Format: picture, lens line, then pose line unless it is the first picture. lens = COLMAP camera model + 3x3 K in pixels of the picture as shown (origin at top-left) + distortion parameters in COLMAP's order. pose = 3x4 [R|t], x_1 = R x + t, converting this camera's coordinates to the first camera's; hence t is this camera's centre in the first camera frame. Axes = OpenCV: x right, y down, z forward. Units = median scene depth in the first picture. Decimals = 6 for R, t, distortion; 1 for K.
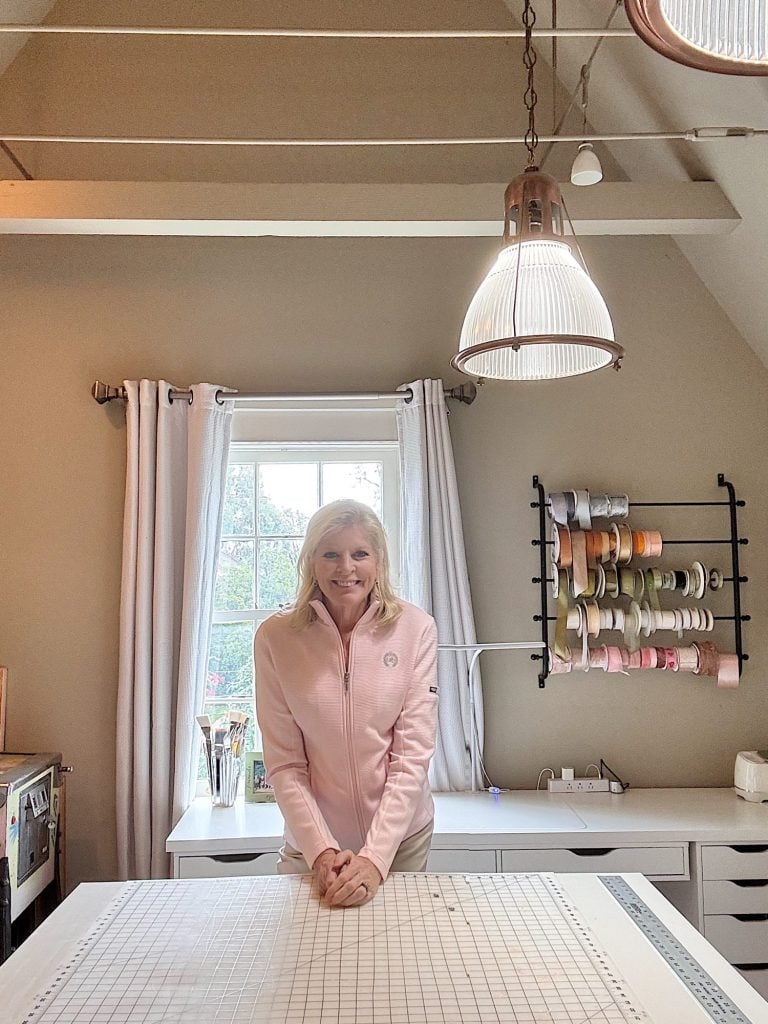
lens RADIAL K [[952.2, 0, 378.9], [0, 952.2, 502.6], [0, 0, 1]] dist [0.105725, 0.000000]
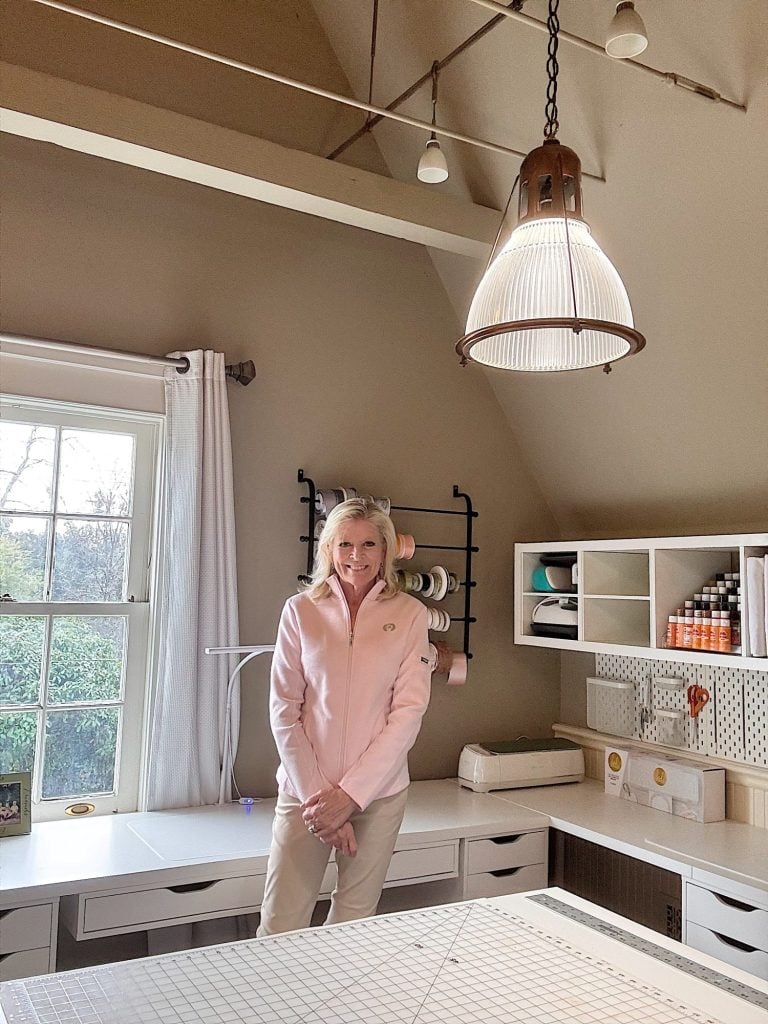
lens RADIAL K [[907.3, 0, 380.9], [0, 907.3, 502.9], [0, 0, 1]] dist [0.103591, -0.104811]
pose [[0.874932, 0.083547, 0.476984, -0.207467], [-0.085263, 0.996194, -0.018093, 0.016067], [-0.476681, -0.024839, 0.878725, 0.160185]]
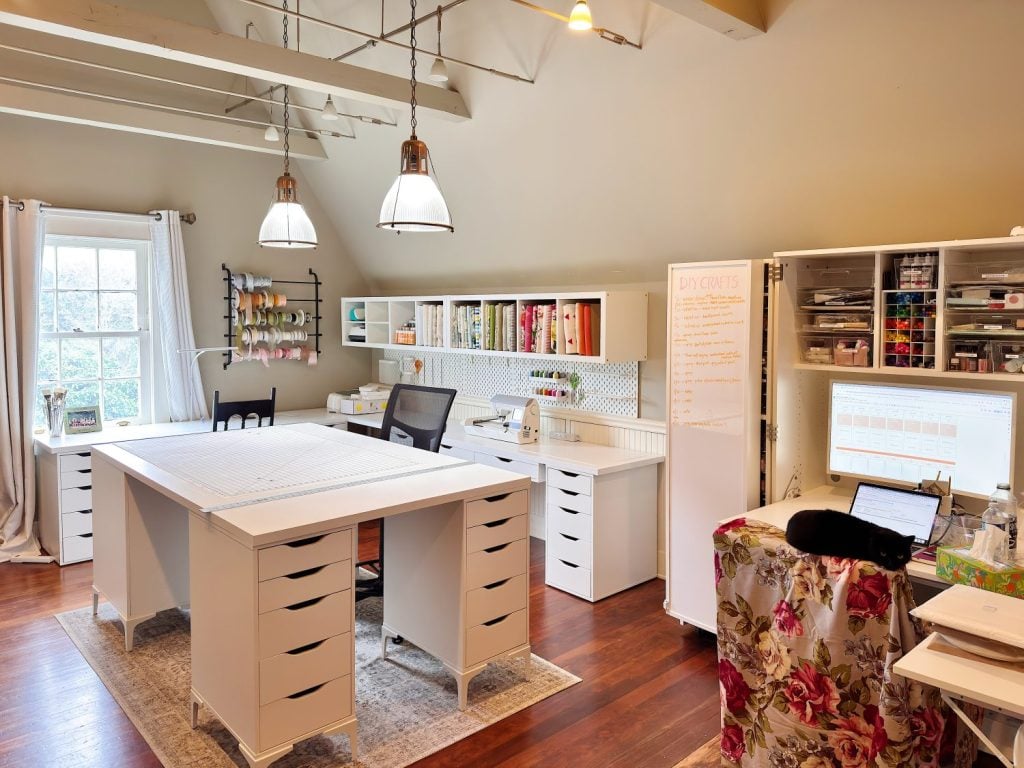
lens RADIAL K [[734.1, 0, 516.3], [0, 734.1, 351.4], [0, 0, 1]] dist [0.058427, -0.079698]
pose [[0.753834, -0.015472, 0.656882, -0.402511], [-0.076227, 0.990913, 0.110818, -0.067036], [-0.652628, -0.133610, 0.745805, -0.577173]]
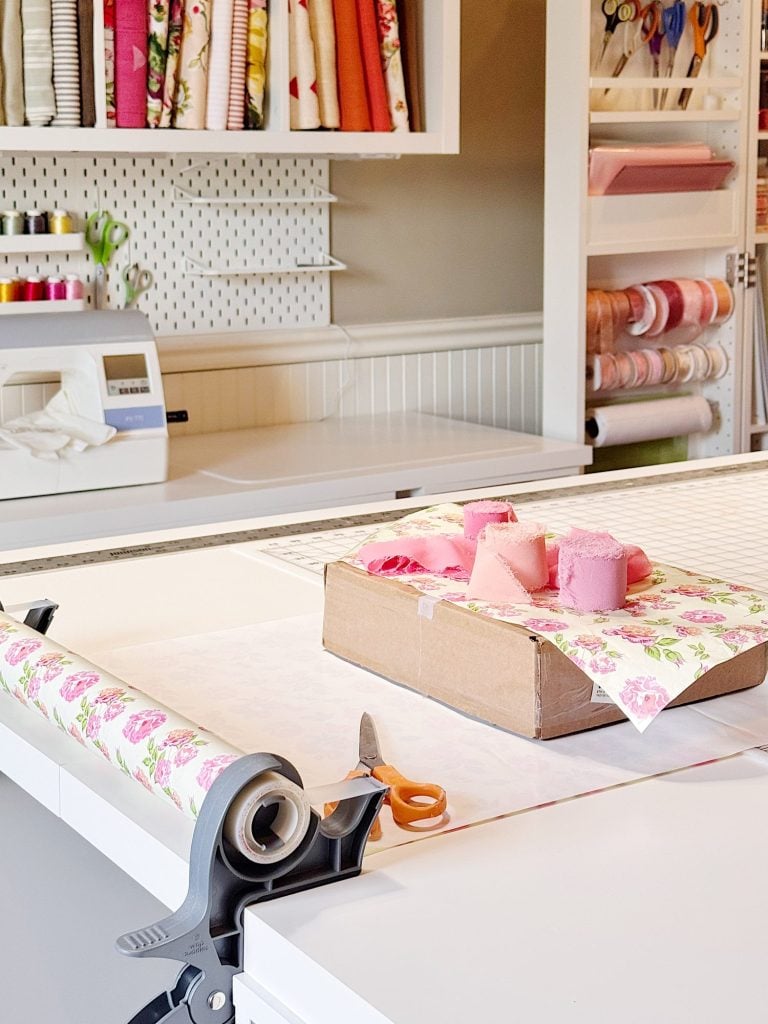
lens RADIAL K [[1660.5, 0, 375.1], [0, 1660.5, 428.6], [0, 0, 1]] dist [-0.006204, 0.000000]
pose [[-0.531214, -0.111877, 0.839819, -0.269569], [-0.066839, 0.993688, 0.090097, 0.134623], [-0.844597, -0.008272, -0.535338, 0.676035]]
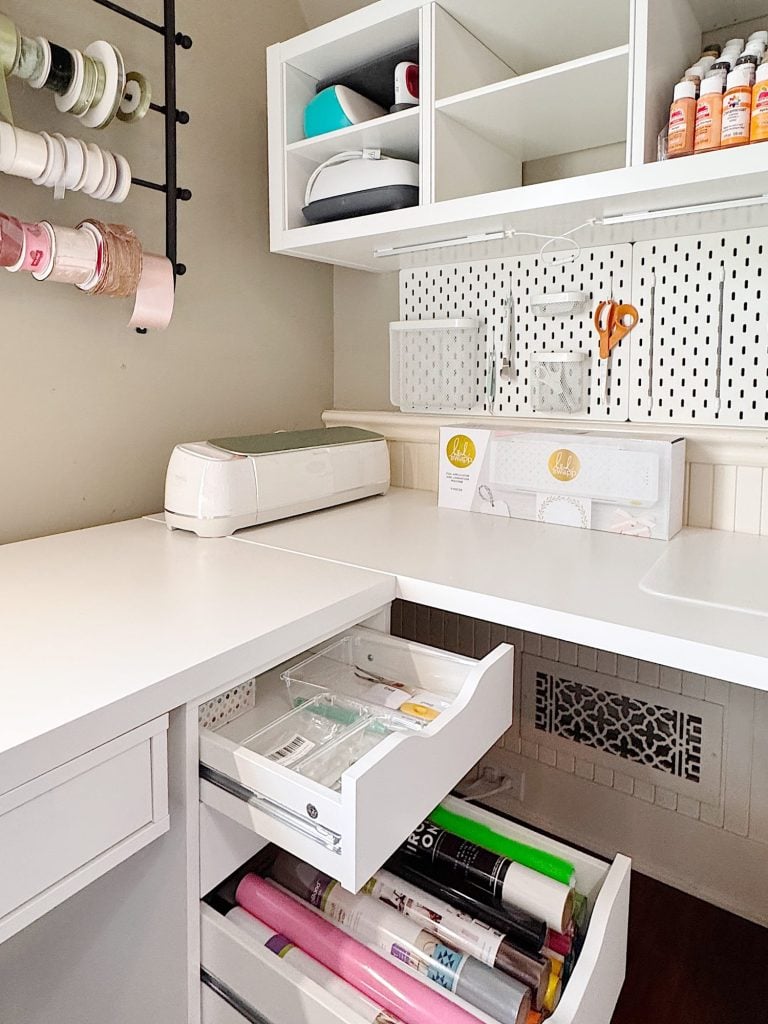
lens RADIAL K [[634.2, 0, 386.6], [0, 634.2, 422.4], [0, 0, 1]] dist [-0.004317, -0.000079]
pose [[0.607572, -0.044475, 0.793019, 0.173332], [-0.082984, 0.989412, 0.119068, 0.191849], [-0.789918, -0.138150, 0.597448, 0.701648]]
